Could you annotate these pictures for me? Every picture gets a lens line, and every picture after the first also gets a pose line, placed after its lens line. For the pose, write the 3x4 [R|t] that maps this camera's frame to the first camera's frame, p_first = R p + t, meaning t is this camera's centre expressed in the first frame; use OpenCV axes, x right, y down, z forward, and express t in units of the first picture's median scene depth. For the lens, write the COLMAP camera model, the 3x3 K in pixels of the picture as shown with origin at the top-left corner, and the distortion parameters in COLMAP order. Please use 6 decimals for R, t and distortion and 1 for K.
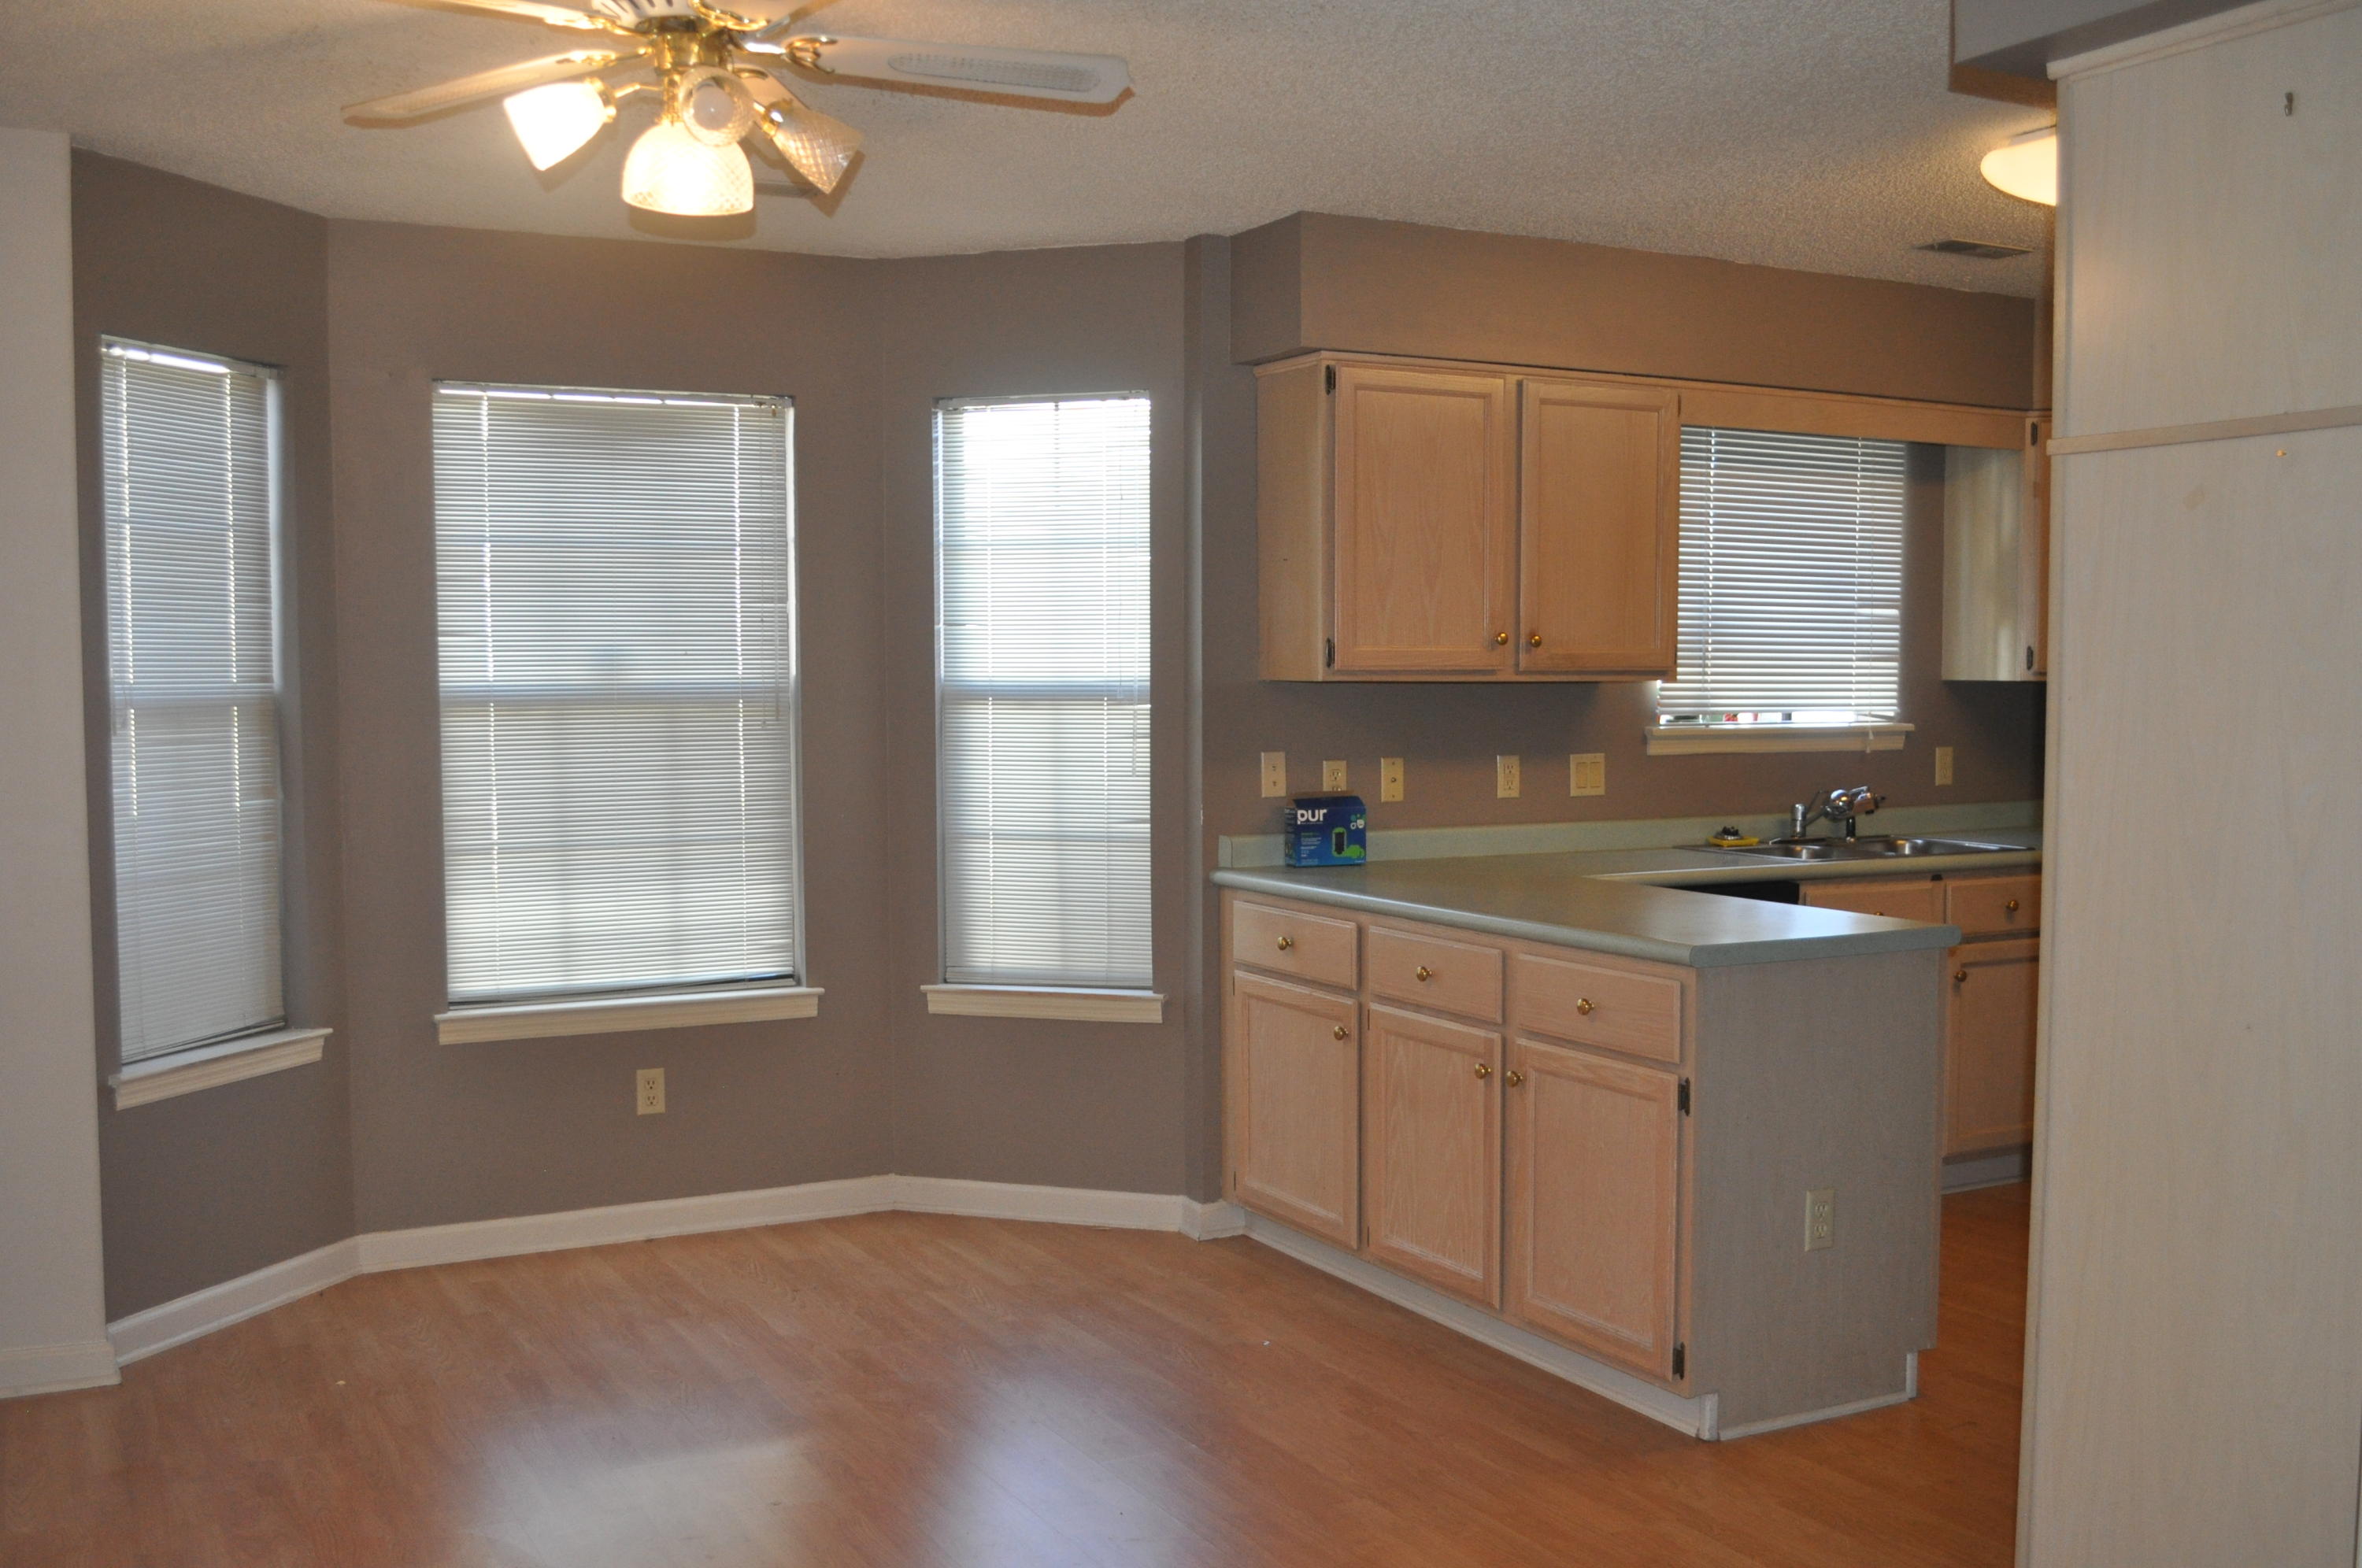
lens RADIAL K [[2230.5, 0, 1198.6], [0, 2230.5, 774.1], [0, 0, 1]] dist [-0.054997, 0.000000]
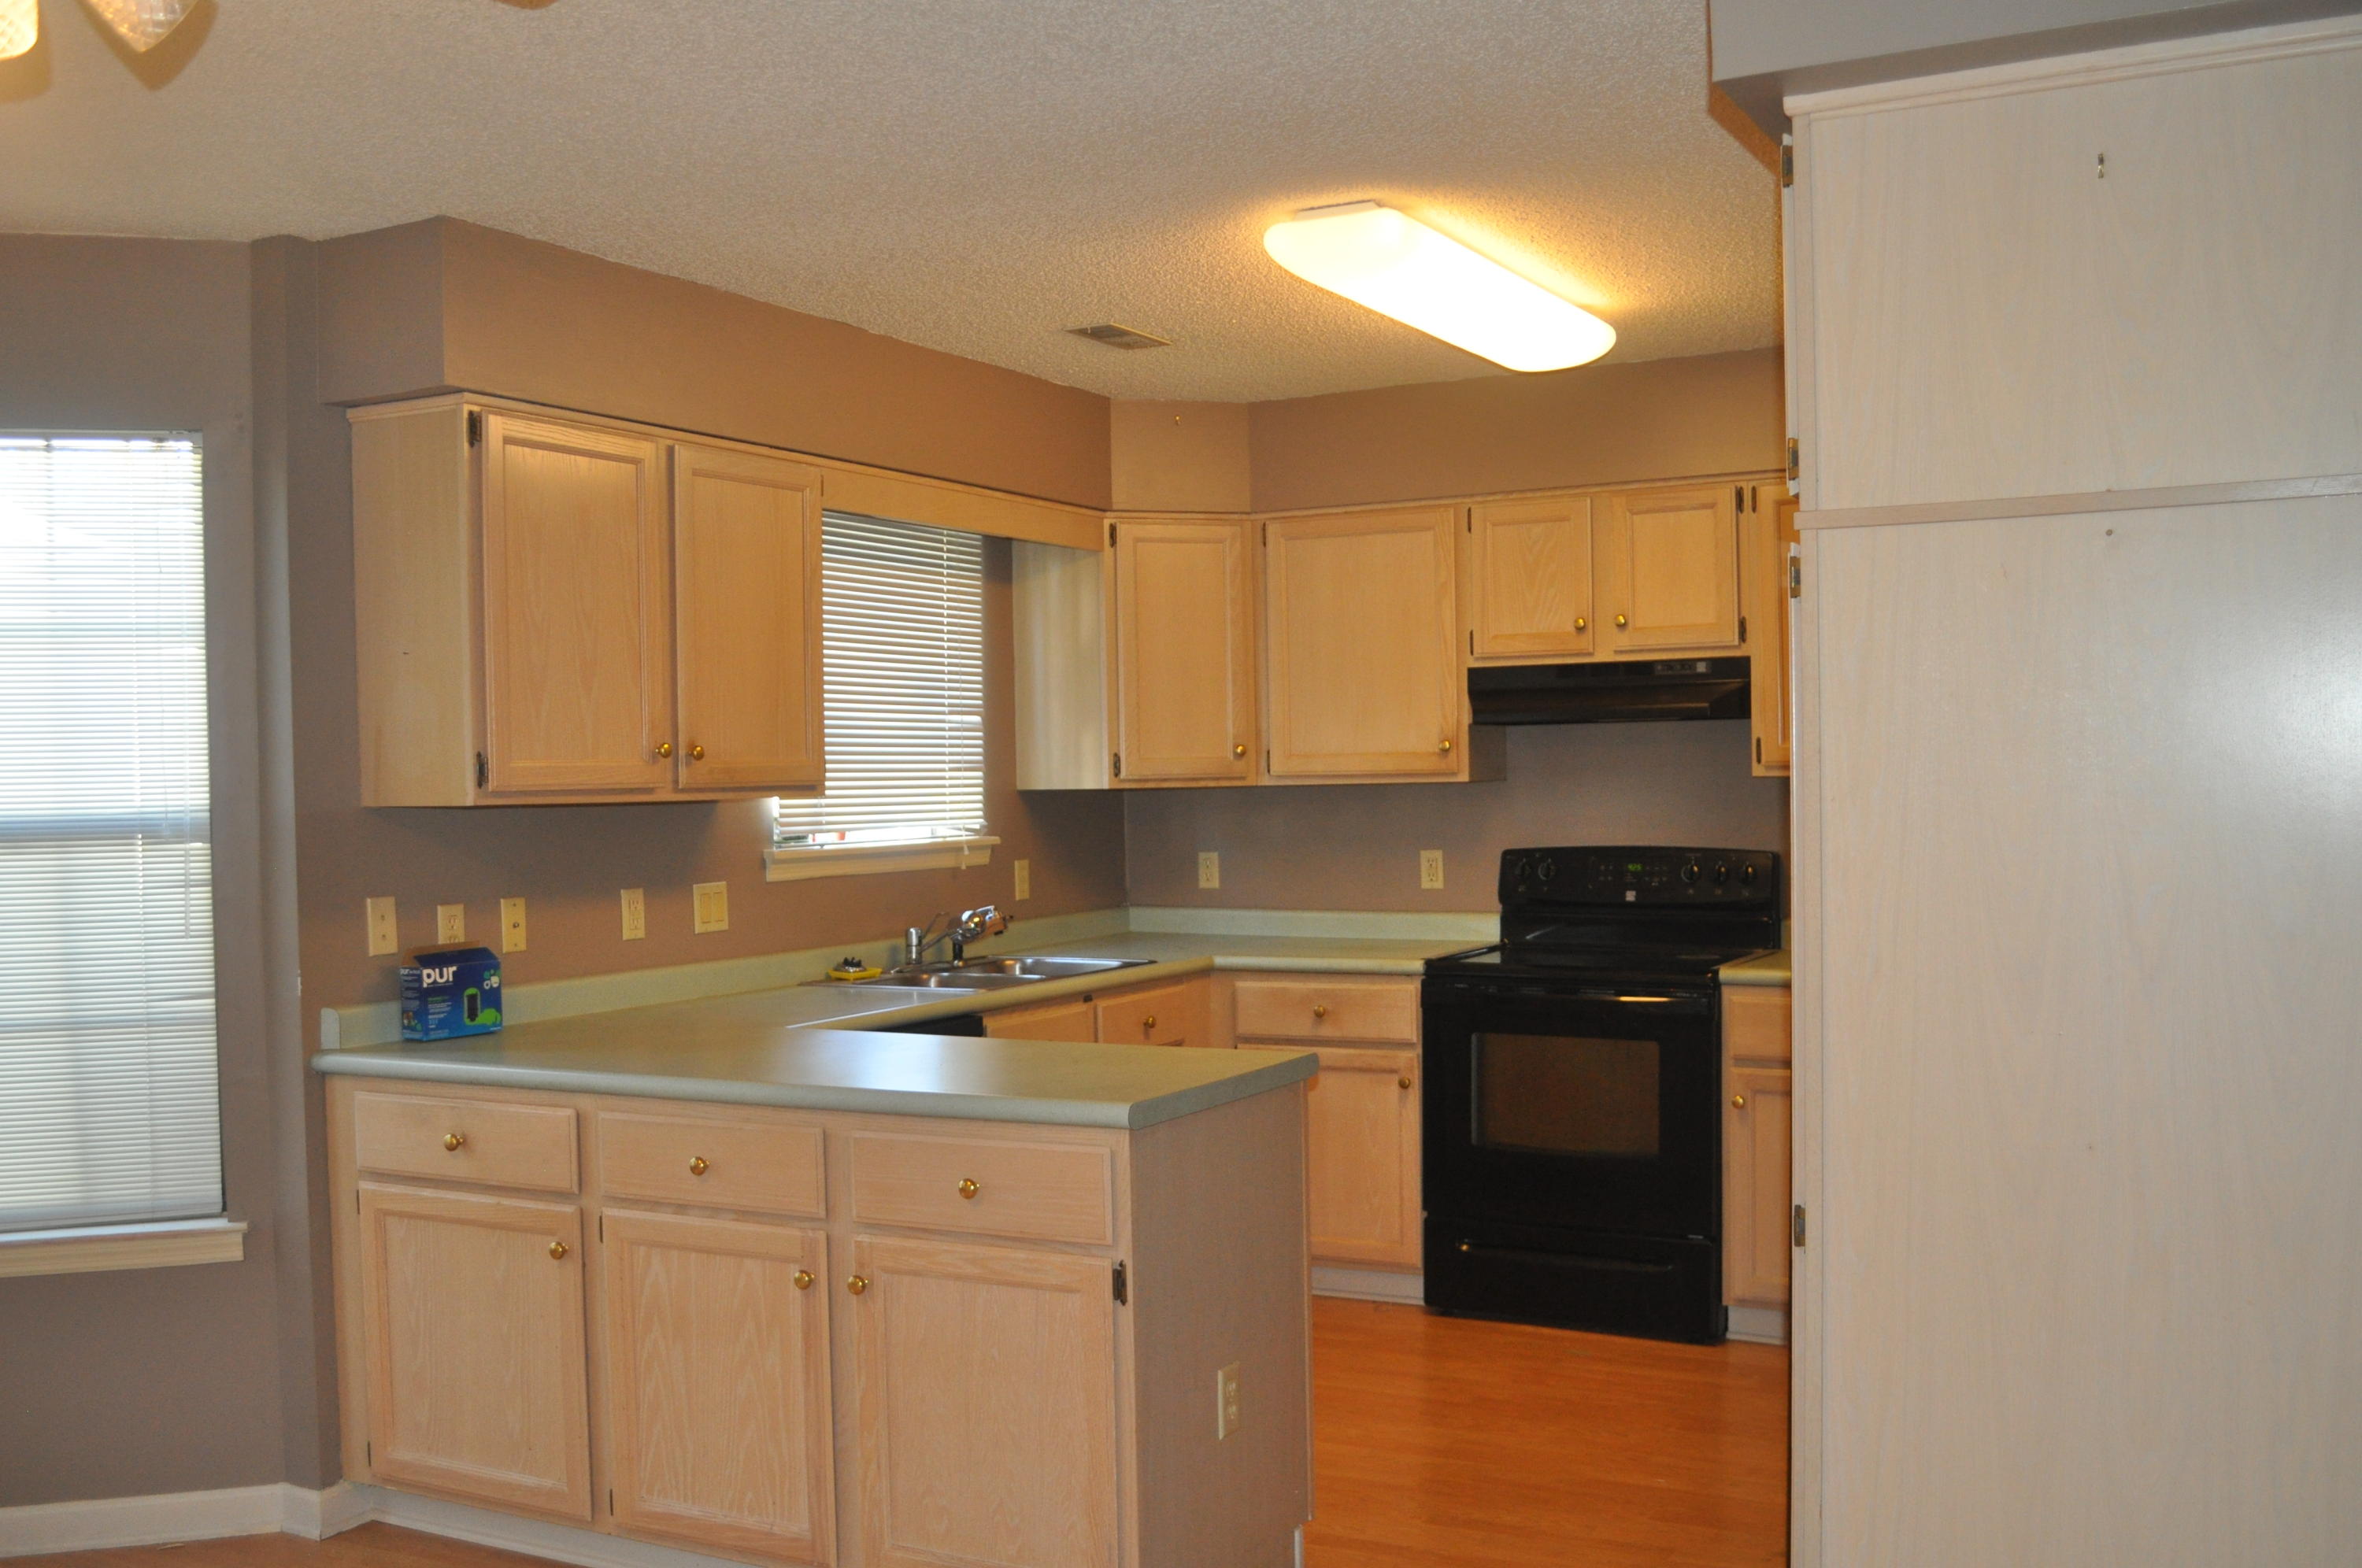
lens RADIAL K [[2230.5, 0, 1173.8], [0, 2230.5, 791.7], [0, 0, 1]] dist [-0.054997, 0.000000]
pose [[0.837024, -0.020047, 0.546799, -0.159670], [0.044255, 0.998535, -0.031135, -0.010473], [-0.545374, 0.050259, 0.836685, 0.192148]]
